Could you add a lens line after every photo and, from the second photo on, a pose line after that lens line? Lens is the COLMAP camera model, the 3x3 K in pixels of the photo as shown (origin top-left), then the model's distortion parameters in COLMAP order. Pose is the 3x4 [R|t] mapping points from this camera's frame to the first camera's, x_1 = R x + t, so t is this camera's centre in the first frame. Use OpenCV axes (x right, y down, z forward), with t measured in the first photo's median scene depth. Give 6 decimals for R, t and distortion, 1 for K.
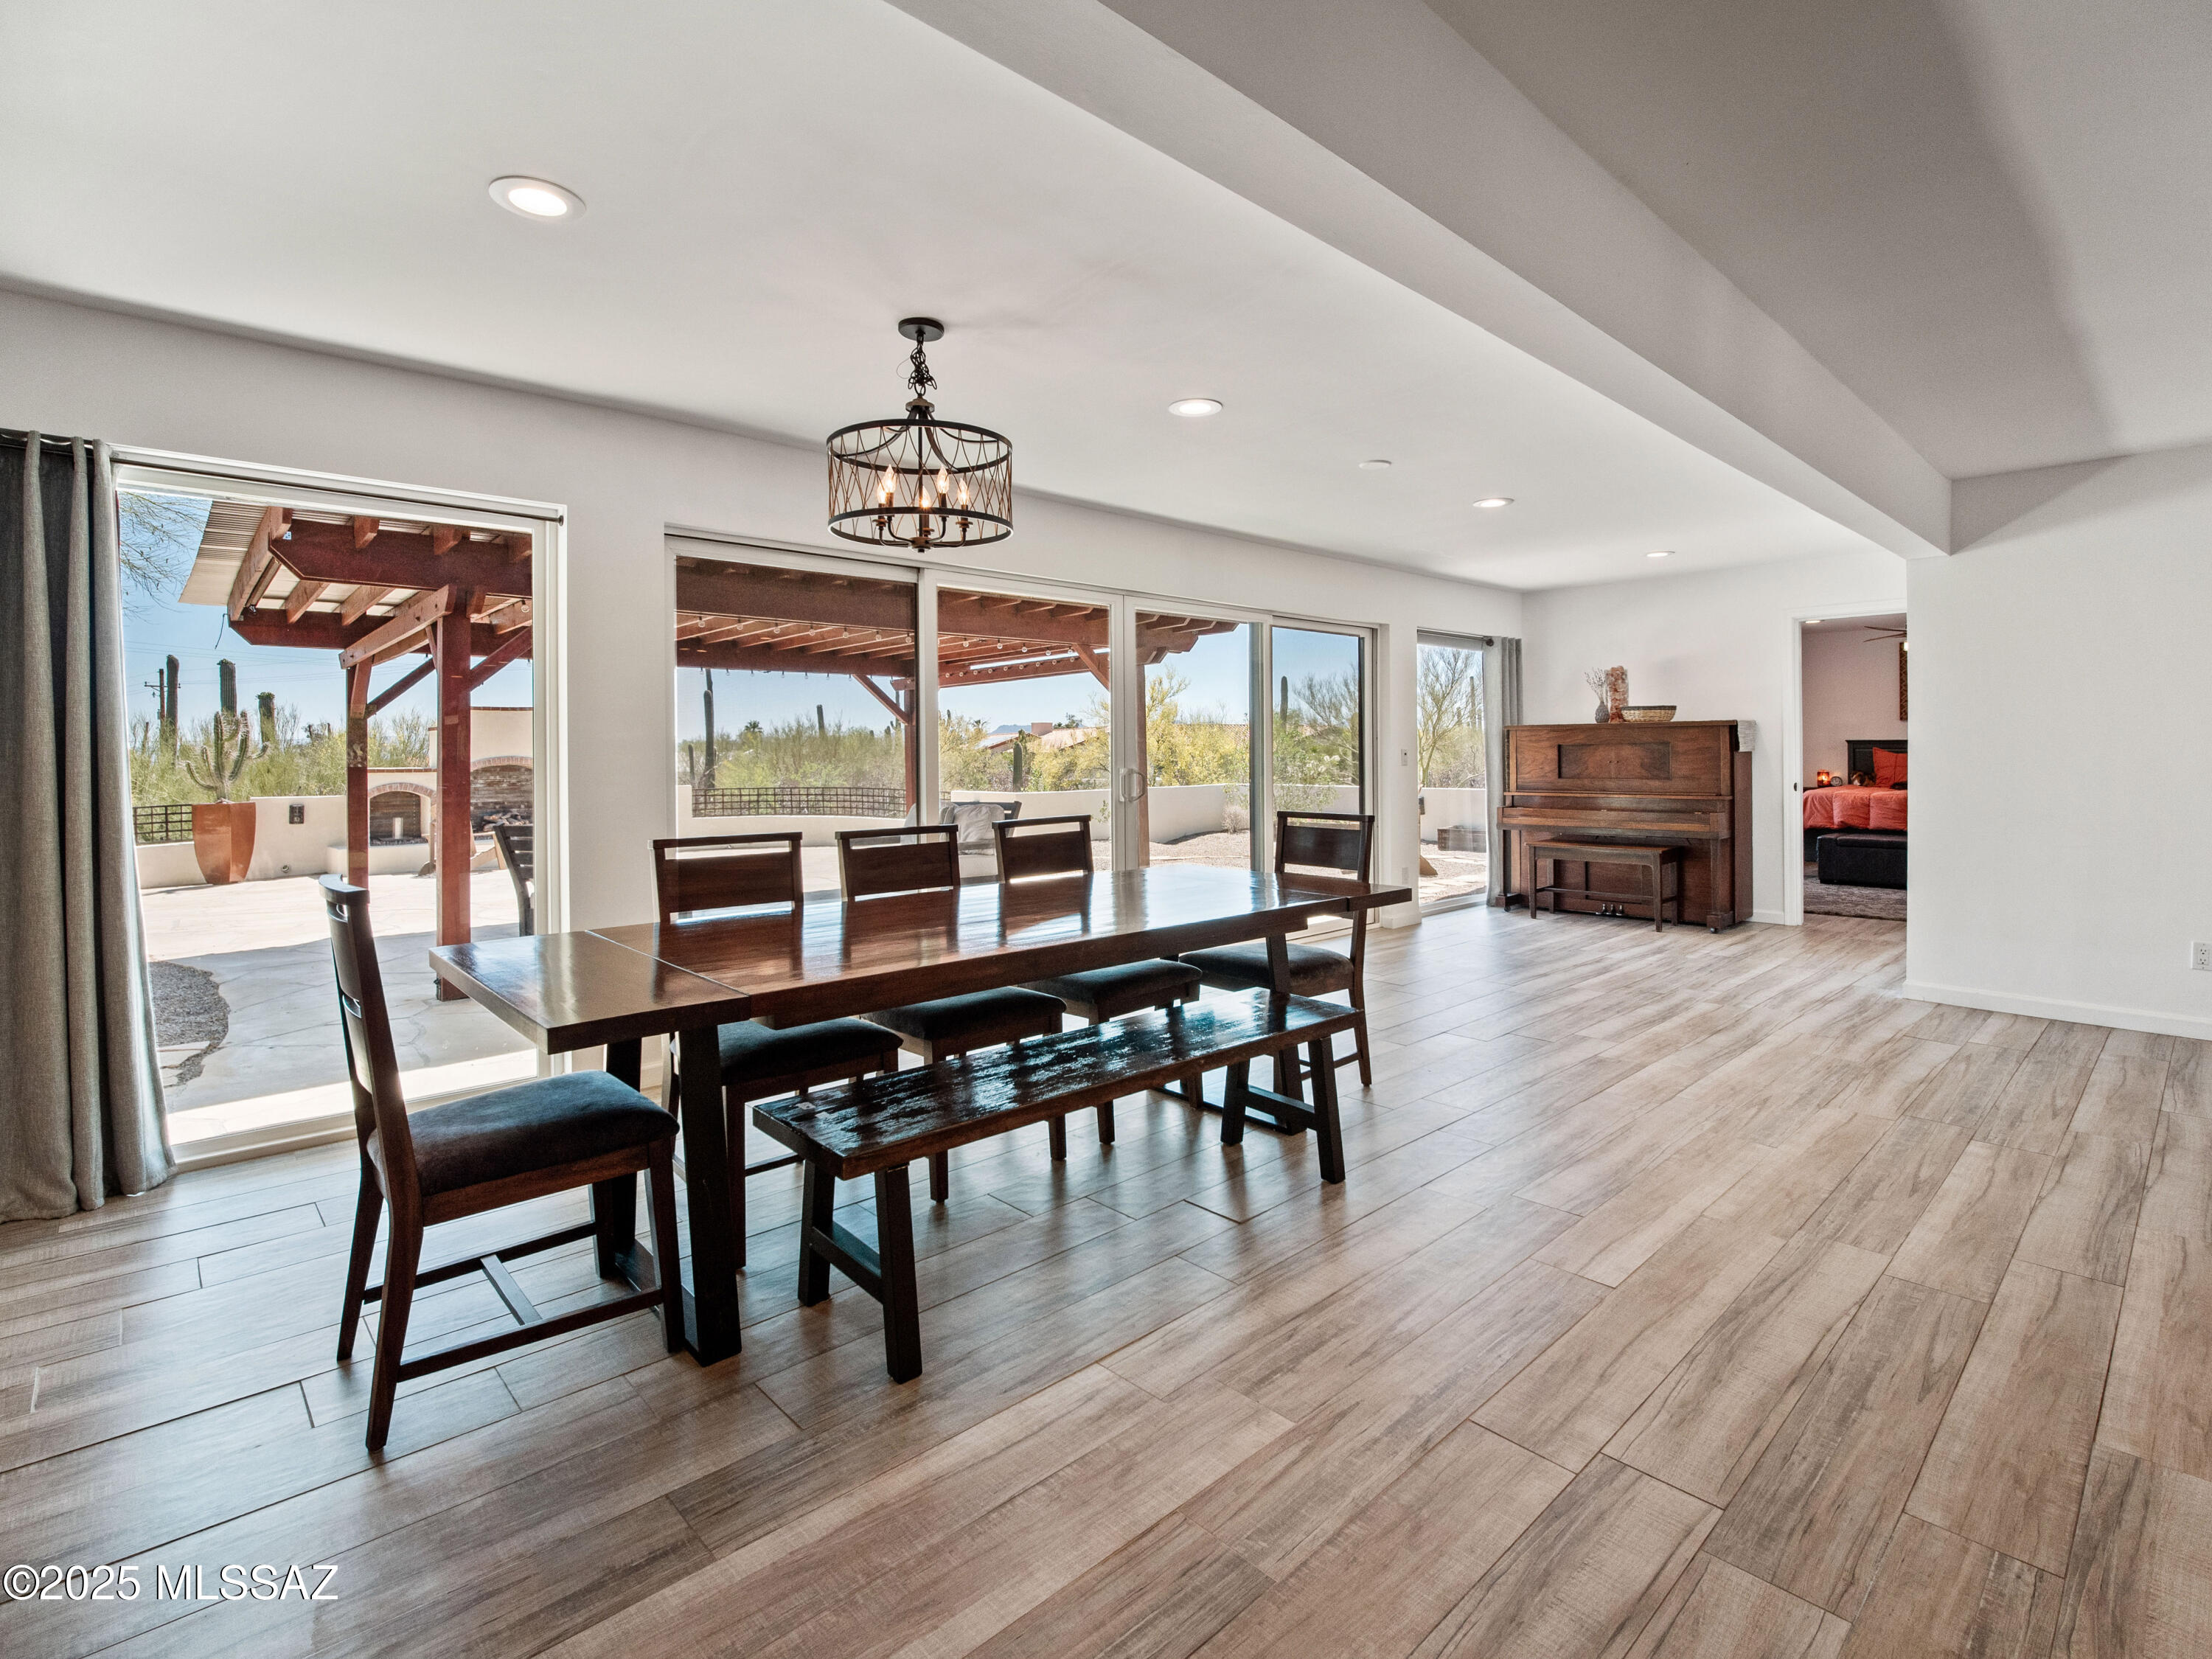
lens RADIAL K [[1037.0, 0, 1149.4], [0, 1037.0, 780.5], [0, 0, 1]] dist [-0.011317, 0.002703]
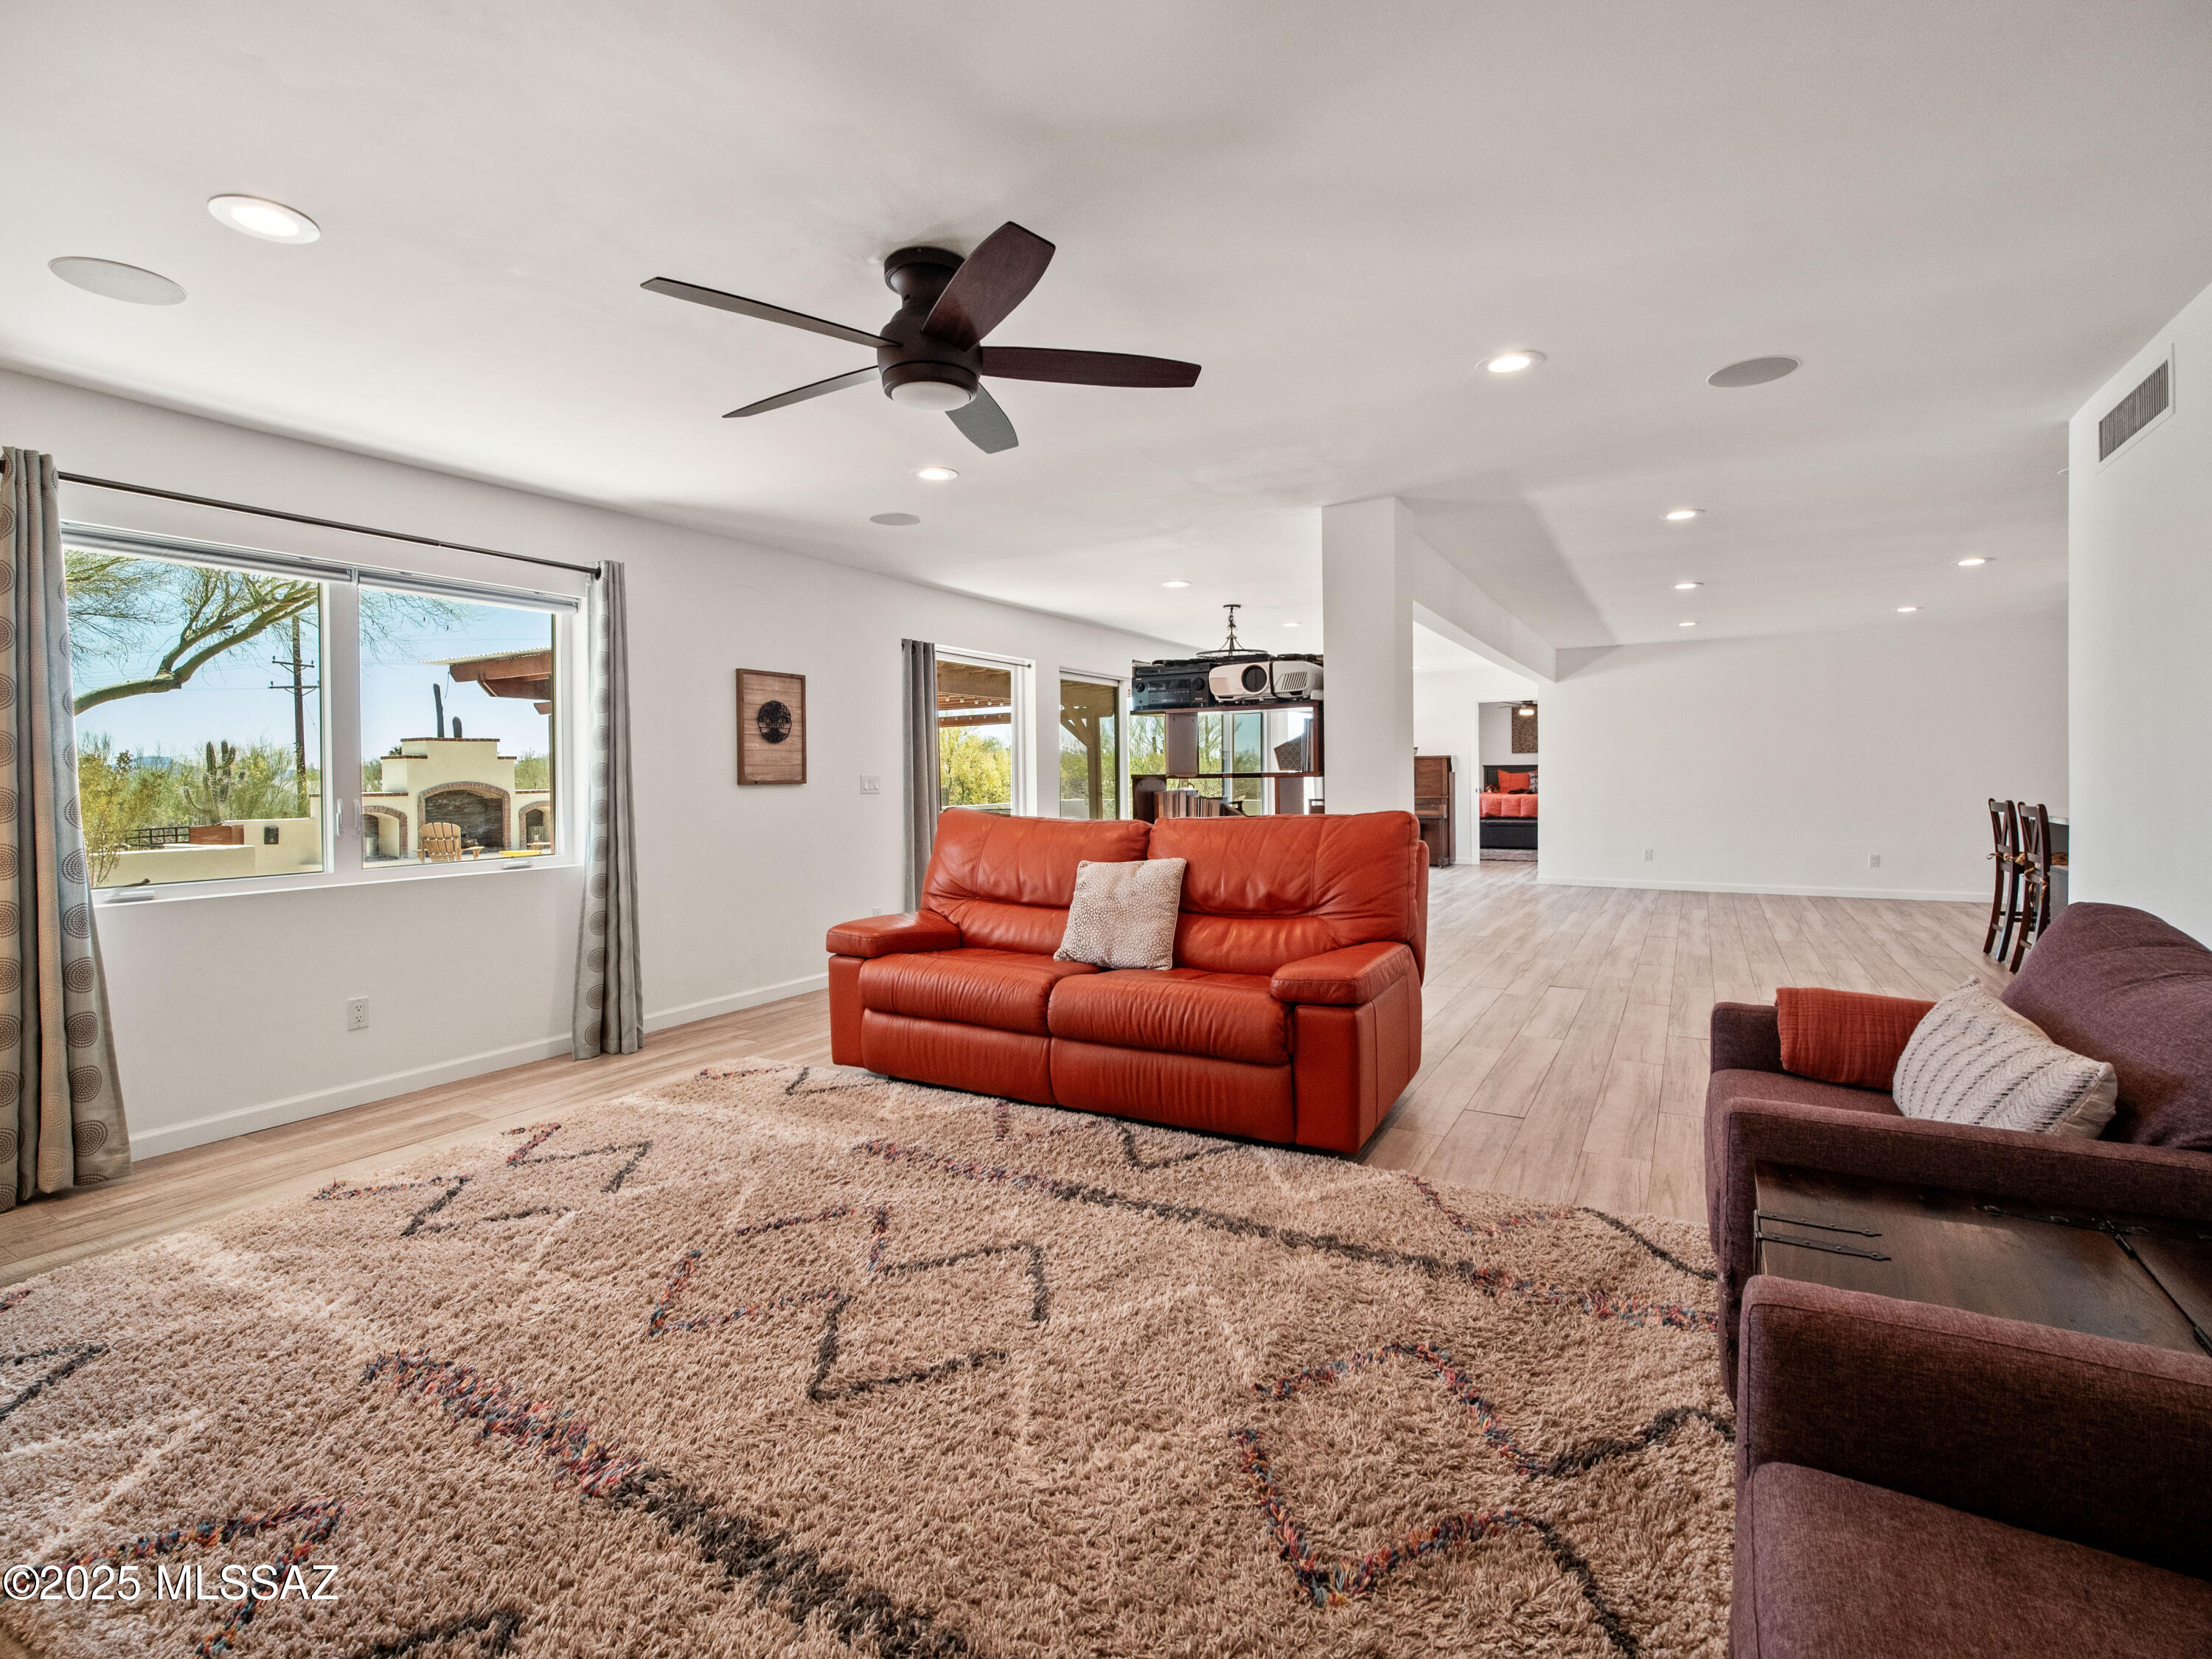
lens RADIAL K [[1037.0, 0, 1121.3], [0, 1037.0, 809.2], [0, 0, 1]] dist [-0.011317, 0.002703]
pose [[0.958469, -0.012950, 0.284903, -0.469772], [0.012592, 0.999916, 0.003089, 0.021783], [-0.284919, 0.000627, 0.958551, -0.540206]]
